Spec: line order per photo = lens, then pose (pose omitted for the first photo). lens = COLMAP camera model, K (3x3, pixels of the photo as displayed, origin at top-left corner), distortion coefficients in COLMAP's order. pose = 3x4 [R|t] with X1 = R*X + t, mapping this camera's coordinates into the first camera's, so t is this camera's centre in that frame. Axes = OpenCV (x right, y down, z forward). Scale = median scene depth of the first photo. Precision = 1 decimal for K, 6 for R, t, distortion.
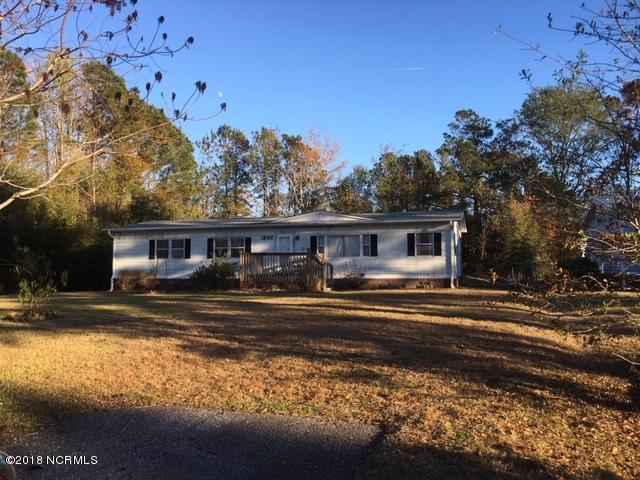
lens RADIAL K [[544.0, 0, 320.0], [0, 544.0, 240.0], [0, 0, 1]] dist [0.044406, -0.003428]
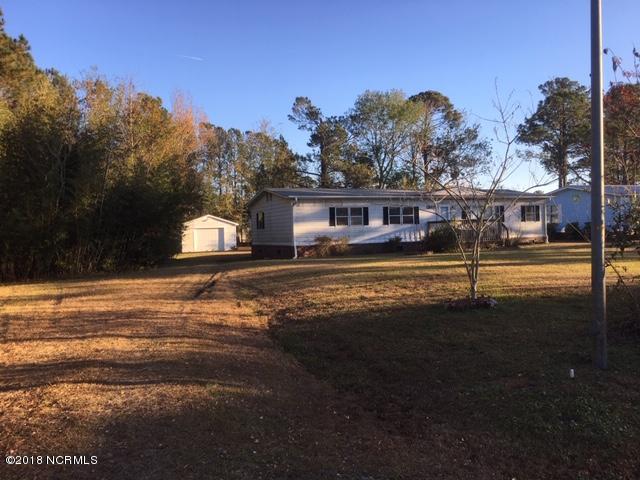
lens RADIAL K [[544.0, 0, 320.0], [0, 544.0, 240.0], [0, 0, 1]] dist [0.044406, -0.003428]
pose [[0.768300, -0.022155, 0.639707, -1.042865], [-0.009547, 0.998893, 0.046062, 0.014979], [-0.640019, -0.041497, 0.767237, 0.223366]]
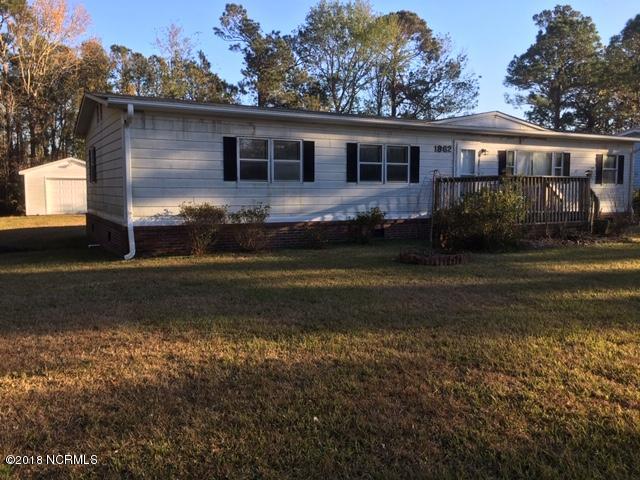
lens RADIAL K [[544.0, 0, 320.0], [0, 544.0, 240.0], [0, 0, 1]] dist [0.044406, -0.003428]
pose [[0.709546, -0.056458, 0.702393, -0.602706], [-0.042866, 0.991481, 0.122997, 0.025884], [-0.703354, -0.117381, 0.701081, 0.655639]]
